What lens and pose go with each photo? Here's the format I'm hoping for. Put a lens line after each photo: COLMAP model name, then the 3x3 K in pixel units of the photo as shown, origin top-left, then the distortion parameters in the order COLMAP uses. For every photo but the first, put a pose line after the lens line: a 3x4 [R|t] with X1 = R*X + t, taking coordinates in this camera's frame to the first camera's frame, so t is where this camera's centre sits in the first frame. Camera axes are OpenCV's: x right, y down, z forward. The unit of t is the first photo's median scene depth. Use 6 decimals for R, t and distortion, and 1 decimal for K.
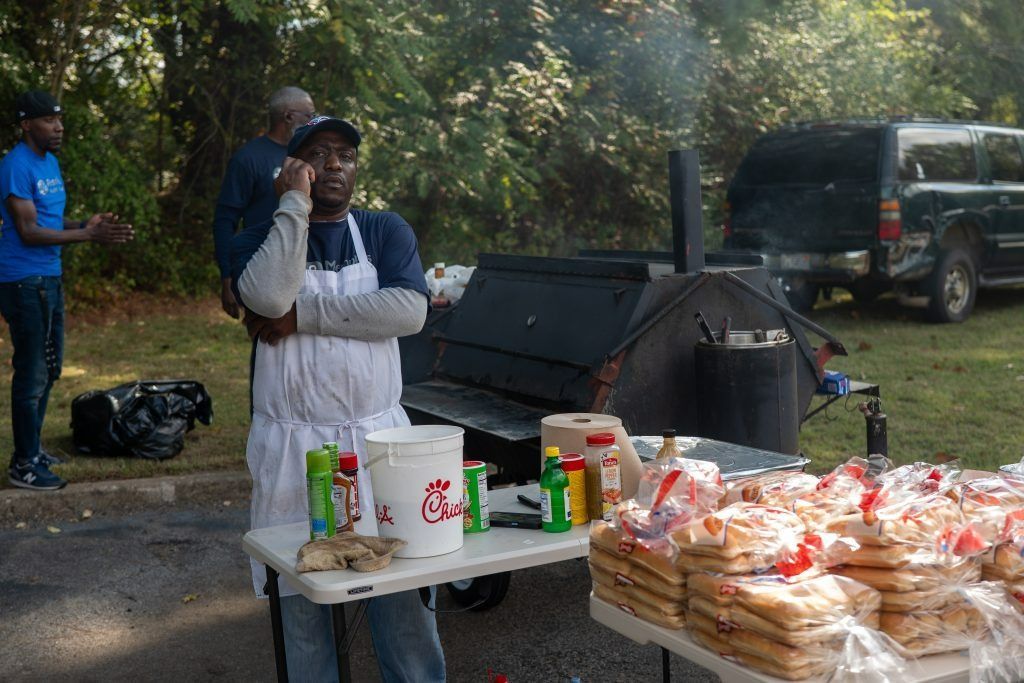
lens RADIAL K [[1476.4, 0, 512.0], [0, 1476.4, 358.0], [0, 0, 1]] dist [-0.002273, 0.054163]
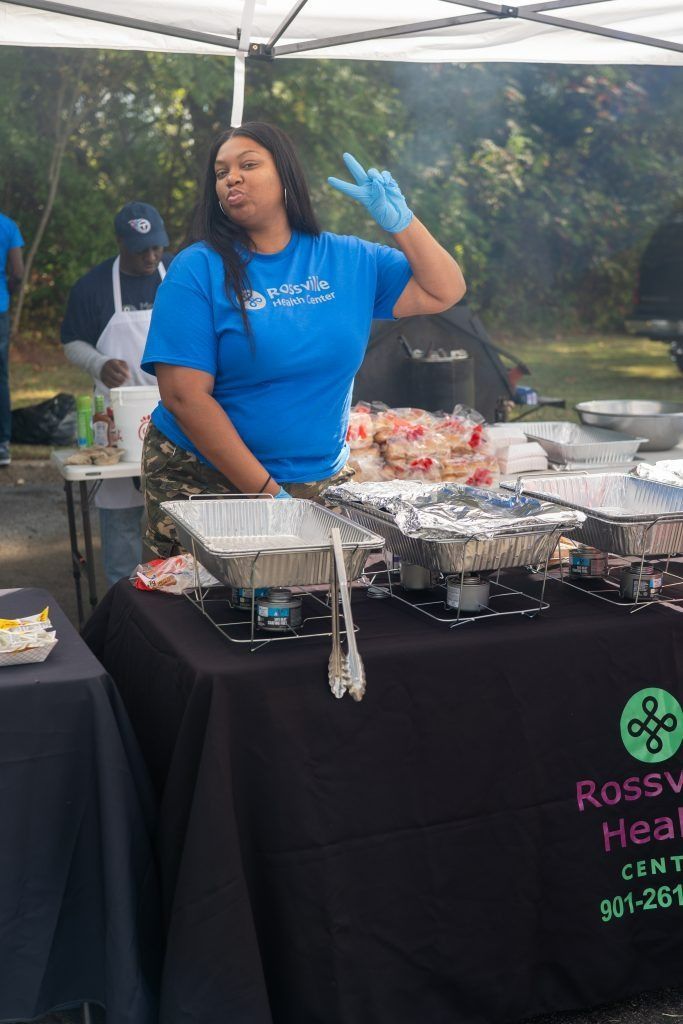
lens RADIAL K [[1476.4, 0, 343.1], [0, 1476.4, 549.6], [0, 0, 1]] dist [-0.002273, 0.054163]
pose [[0.988580, 0.052841, -0.141129, 0.073477], [-0.041533, 0.995774, 0.081907, 0.015738], [0.144860, -0.075110, 0.986597, -0.112222]]
